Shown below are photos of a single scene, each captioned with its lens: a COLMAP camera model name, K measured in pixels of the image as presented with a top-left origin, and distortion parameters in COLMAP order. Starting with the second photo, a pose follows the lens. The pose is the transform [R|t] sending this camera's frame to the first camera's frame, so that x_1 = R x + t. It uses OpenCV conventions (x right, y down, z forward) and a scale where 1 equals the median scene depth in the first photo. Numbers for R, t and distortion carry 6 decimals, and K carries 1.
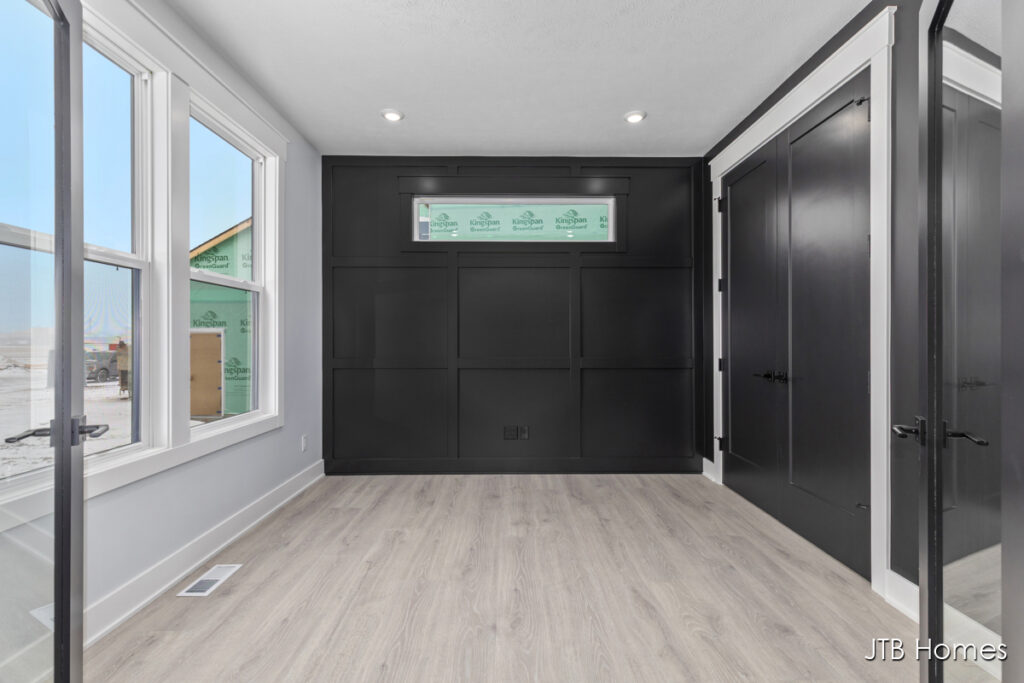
lens RADIAL K [[456.4, 0, 513.8], [0, 456.4, 341.0], [0, 0, 1]] dist [0.002045, 0.000227]
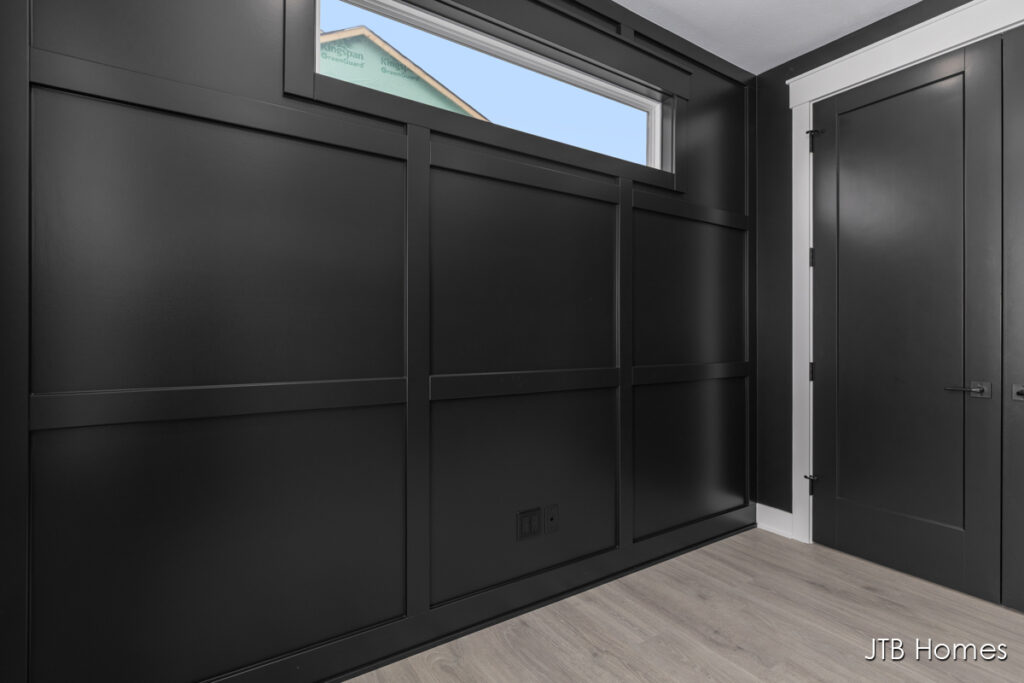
lens RADIAL K [[503.5, 0, 510.6], [0, 503.5, 300.7], [0, 0, 1]] dist [0.003192, 0.000522]
pose [[0.840976, 0.038776, 0.539680, -0.345270], [-0.001813, 0.997625, -0.068853, 0.004435], [-0.541069, 0.056926, 0.839050, 0.591797]]
